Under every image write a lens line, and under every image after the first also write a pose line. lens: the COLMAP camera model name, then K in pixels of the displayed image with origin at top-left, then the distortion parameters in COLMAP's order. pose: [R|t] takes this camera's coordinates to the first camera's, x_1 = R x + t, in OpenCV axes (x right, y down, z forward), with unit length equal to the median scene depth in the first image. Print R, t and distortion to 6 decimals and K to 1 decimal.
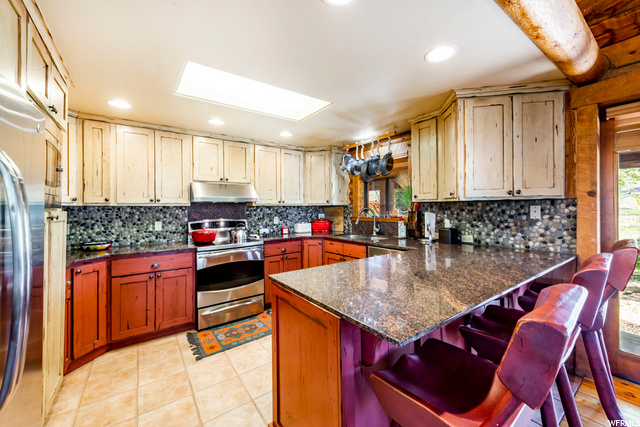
lens RADIAL K [[253.6, 0, 323.3], [0, 253.6, 201.8], [0, 0, 1]] dist [0.006930, -0.001524]
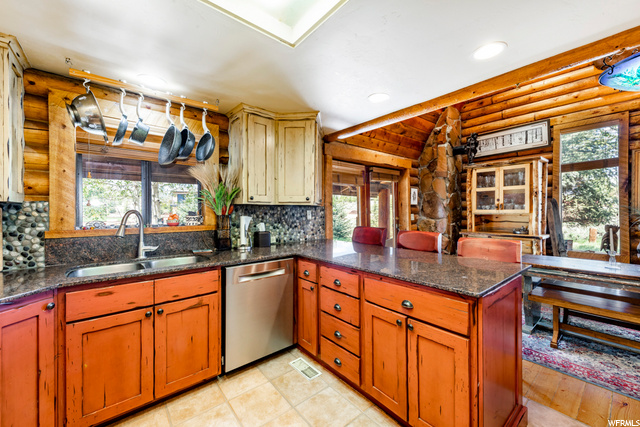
lens RADIAL K [[253.6, 0, 318.4], [0, 253.6, 211.3], [0, 0, 1]] dist [0.006930, -0.001524]
pose [[-0.056833, 0.009835, 0.998335, -0.529029], [-0.024071, 0.999647, -0.011218, 0.029683], [-0.998093, -0.024668, -0.056577, 0.849205]]
